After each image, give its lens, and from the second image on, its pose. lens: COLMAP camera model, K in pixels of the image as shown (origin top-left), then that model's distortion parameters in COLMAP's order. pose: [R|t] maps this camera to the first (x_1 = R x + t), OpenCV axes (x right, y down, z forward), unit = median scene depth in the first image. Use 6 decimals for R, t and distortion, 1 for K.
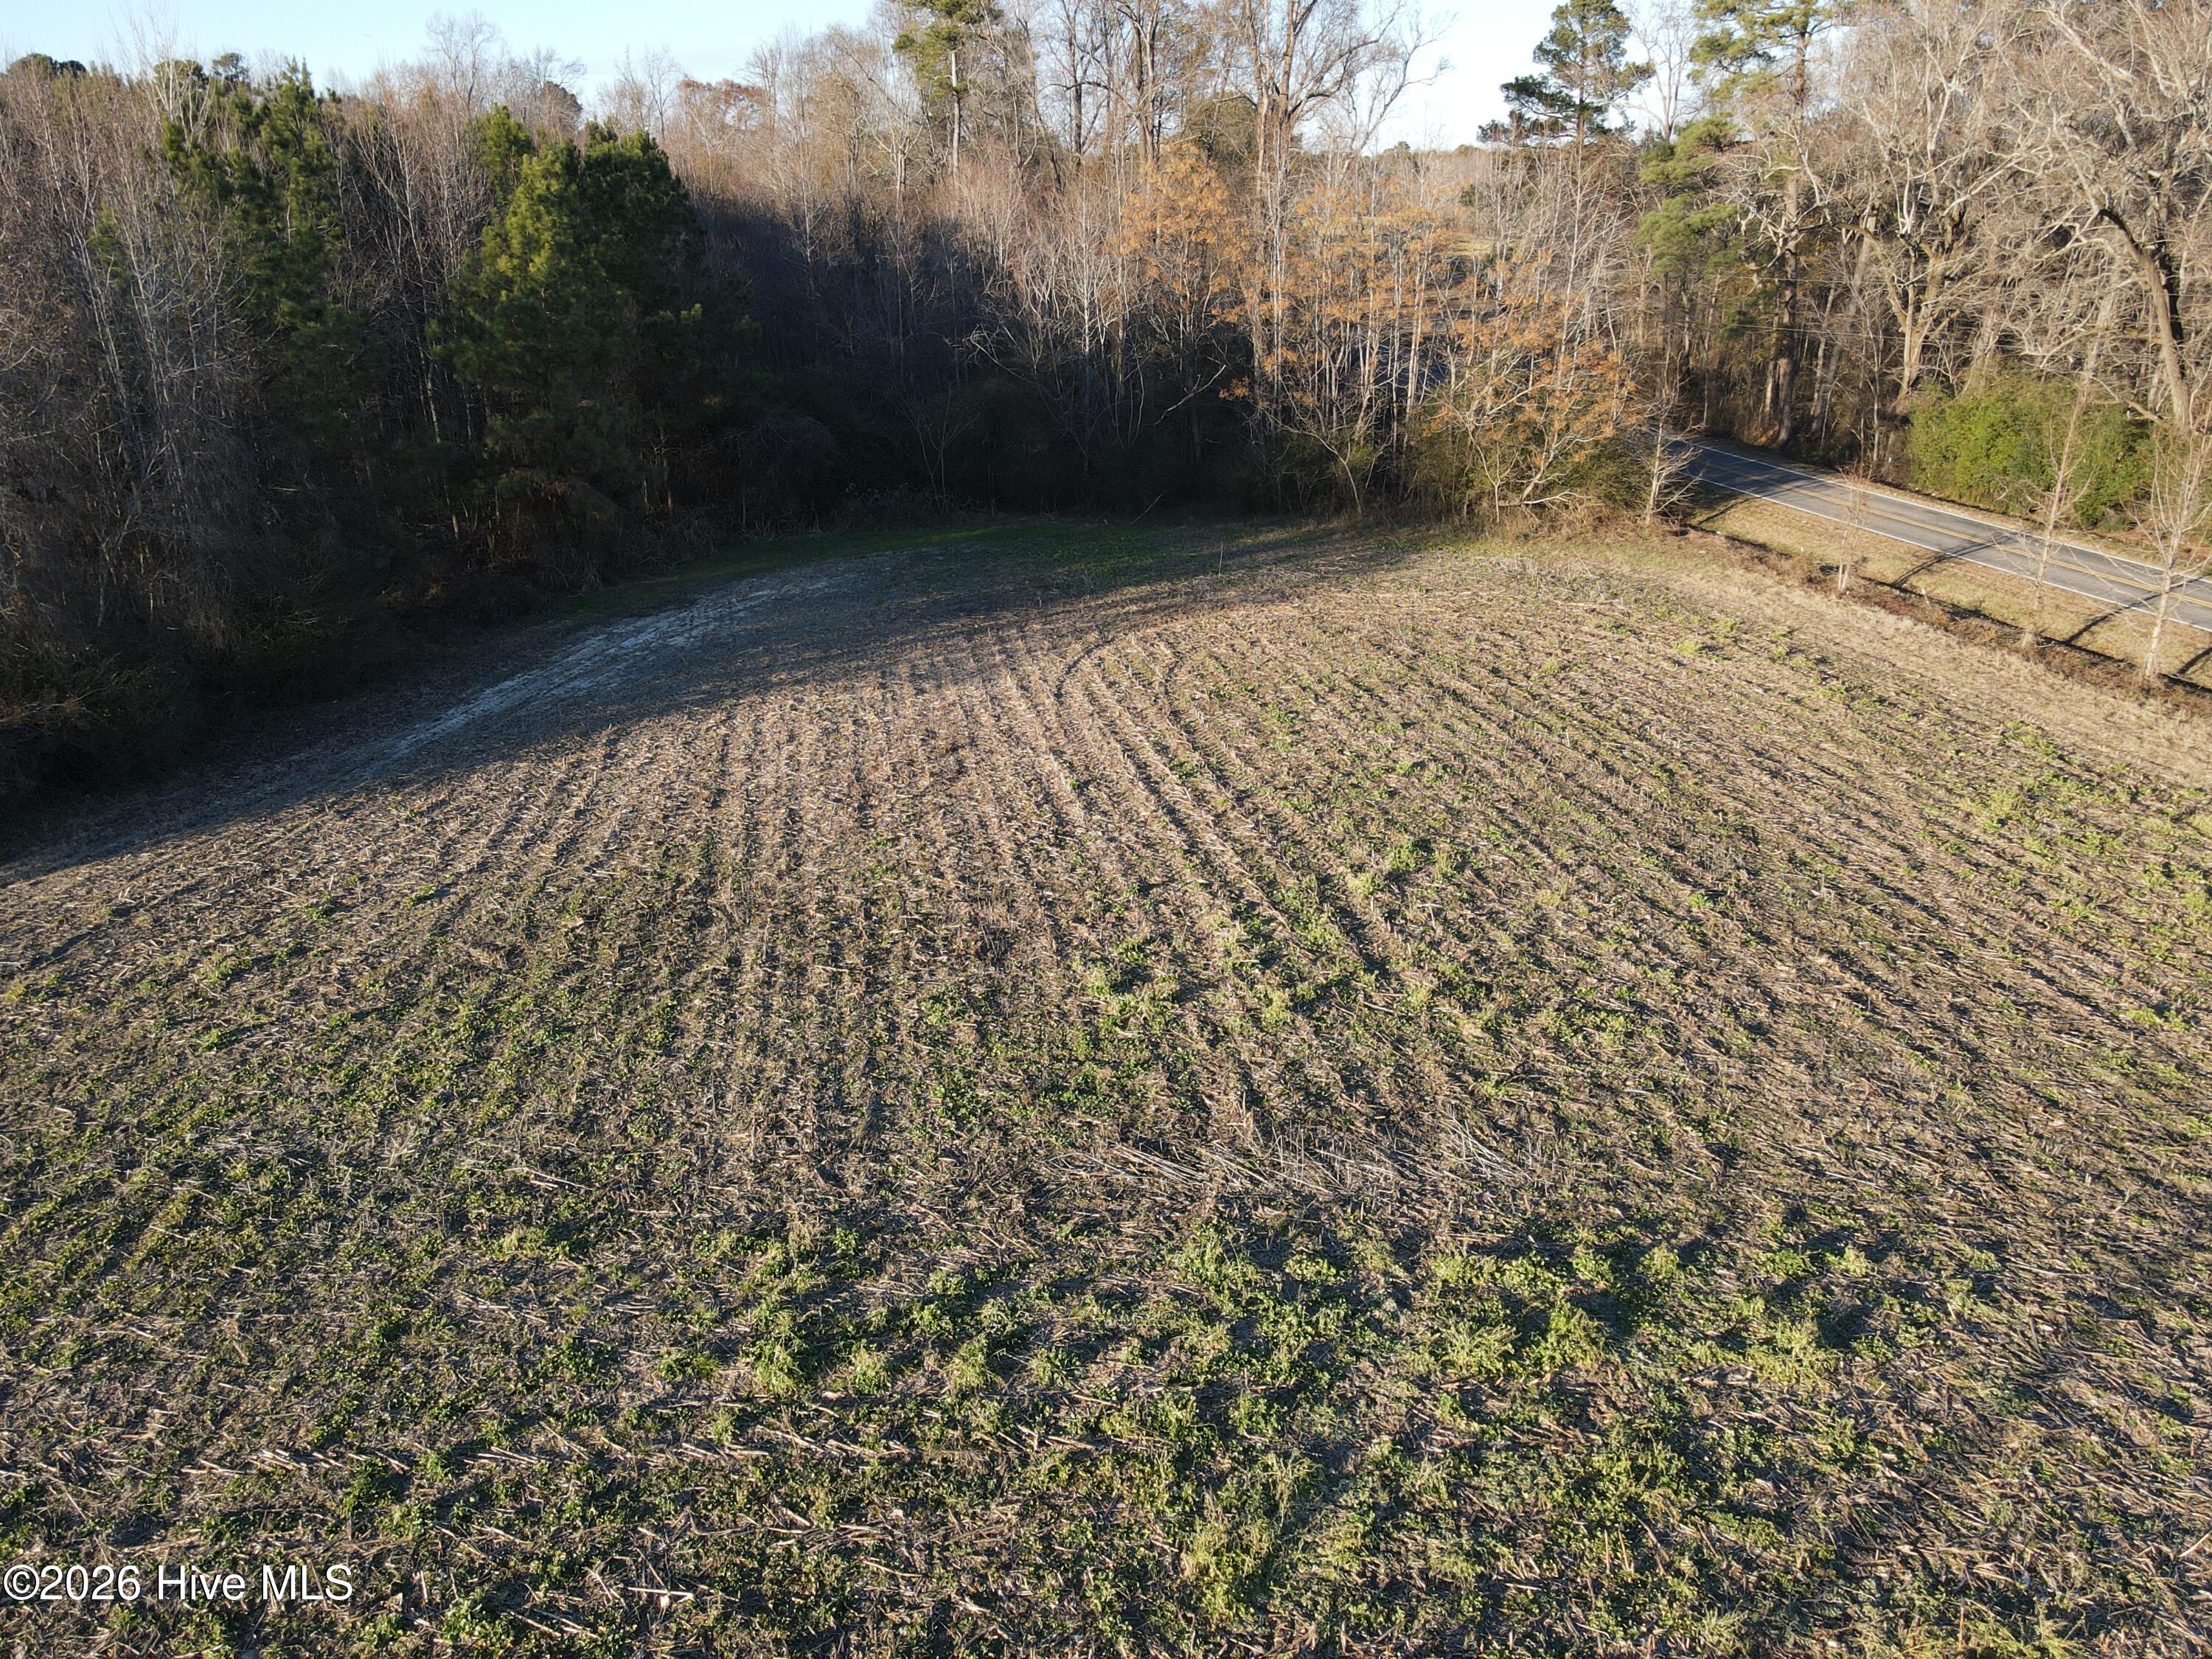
lens RADIAL K [[1590.6, 0, 1090.6], [0, 1590.6, 838.3], [0, 0, 1]] dist [0.025472, -0.025627]
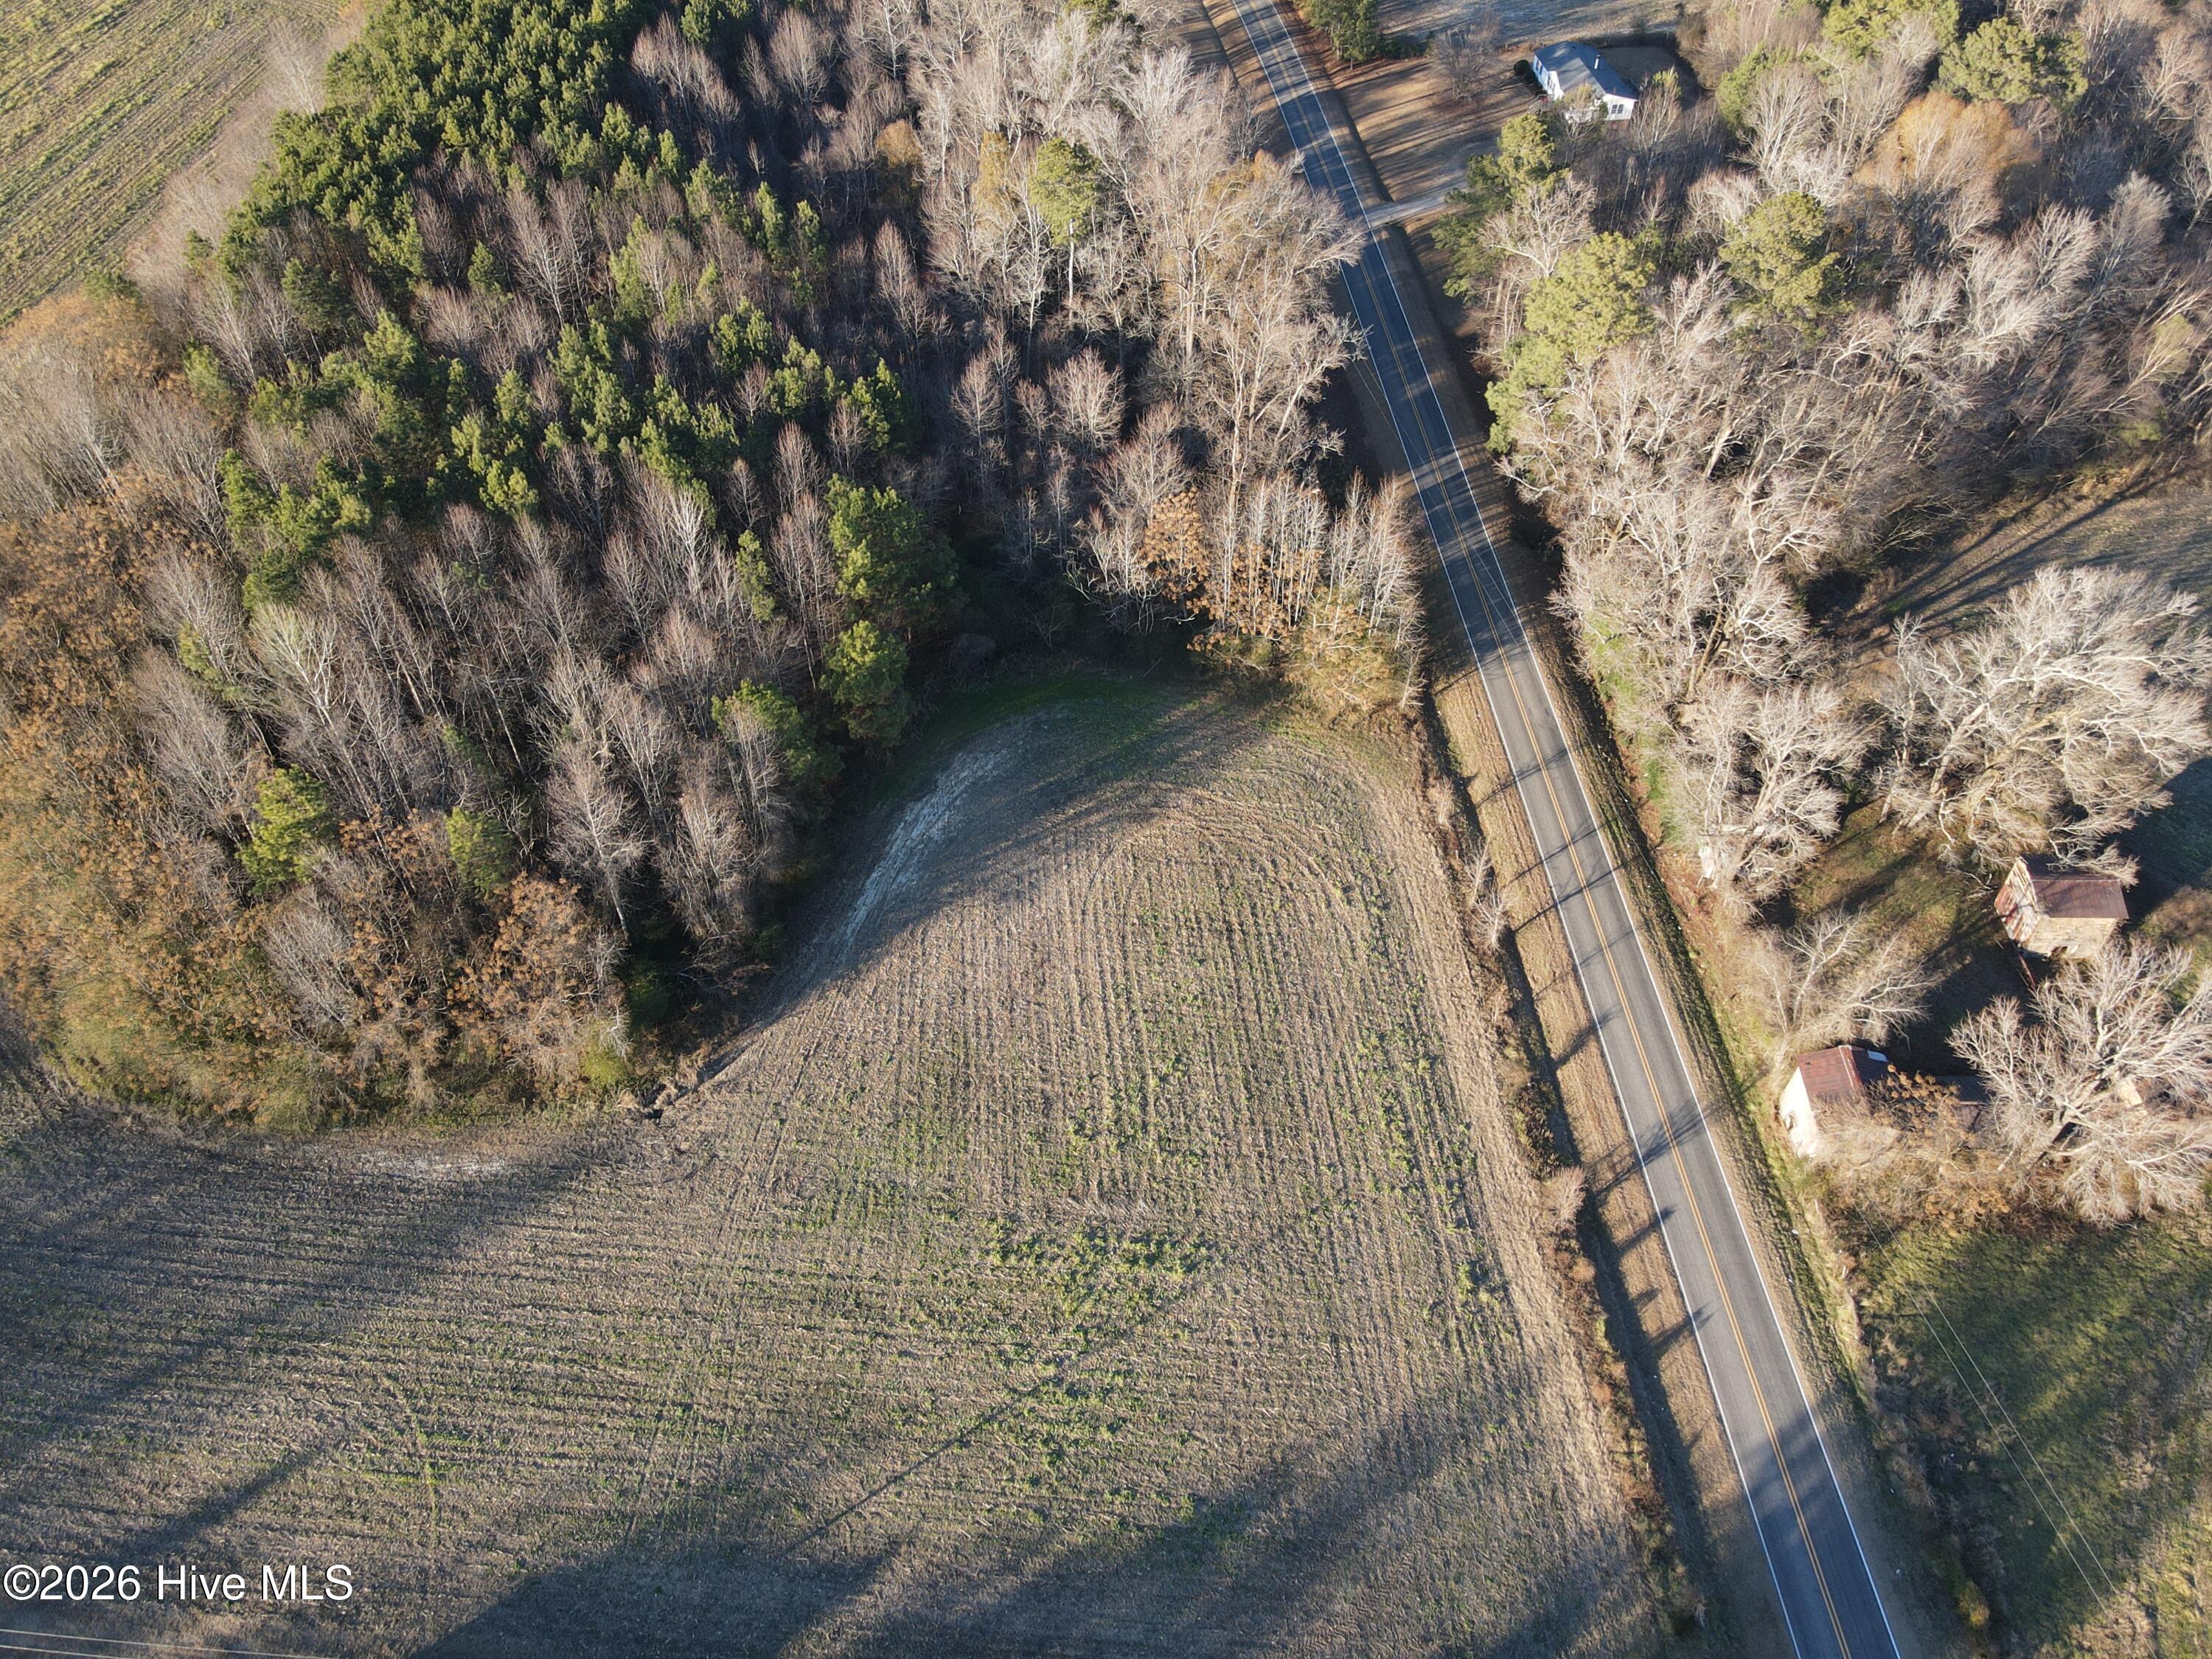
lens RADIAL K [[1590.6, 0, 1102.9], [0, 1590.6, 818.5], [0, 0, 1]] dist [0.025472, -0.025627]
pose [[0.995879, 0.079624, -0.043406, 0.194022], [-0.053839, 0.904269, 0.423556, -2.305227], [0.072976, -0.419473, 0.904830, -2.258793]]
